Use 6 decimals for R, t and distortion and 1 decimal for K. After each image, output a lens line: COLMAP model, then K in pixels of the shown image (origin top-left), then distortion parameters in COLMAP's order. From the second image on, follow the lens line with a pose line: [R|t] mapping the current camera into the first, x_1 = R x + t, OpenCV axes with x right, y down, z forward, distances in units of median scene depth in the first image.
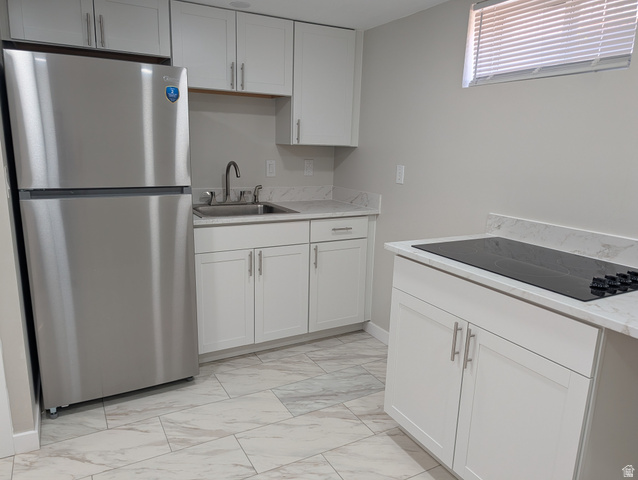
lens RADIAL K [[459.8, 0, 328.6], [0, 459.8, 249.9], [0, 0, 1]] dist [0.000705, -0.003128]
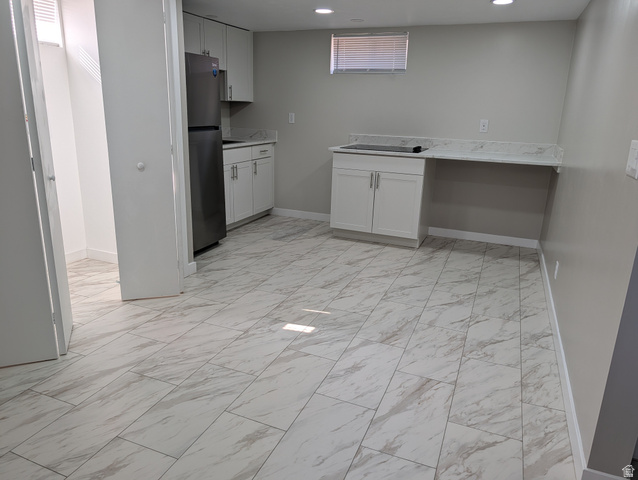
lens RADIAL K [[459.8, 0, 328.6], [0, 459.8, 249.9], [0, 0, 1]] dist [0.000705, -0.003128]
pose [[0.776534, -0.190388, 0.600622, -1.025439], [0.131745, 0.981246, 0.140709, 0.123933], [-0.616147, -0.030136, 0.787054, -0.603071]]
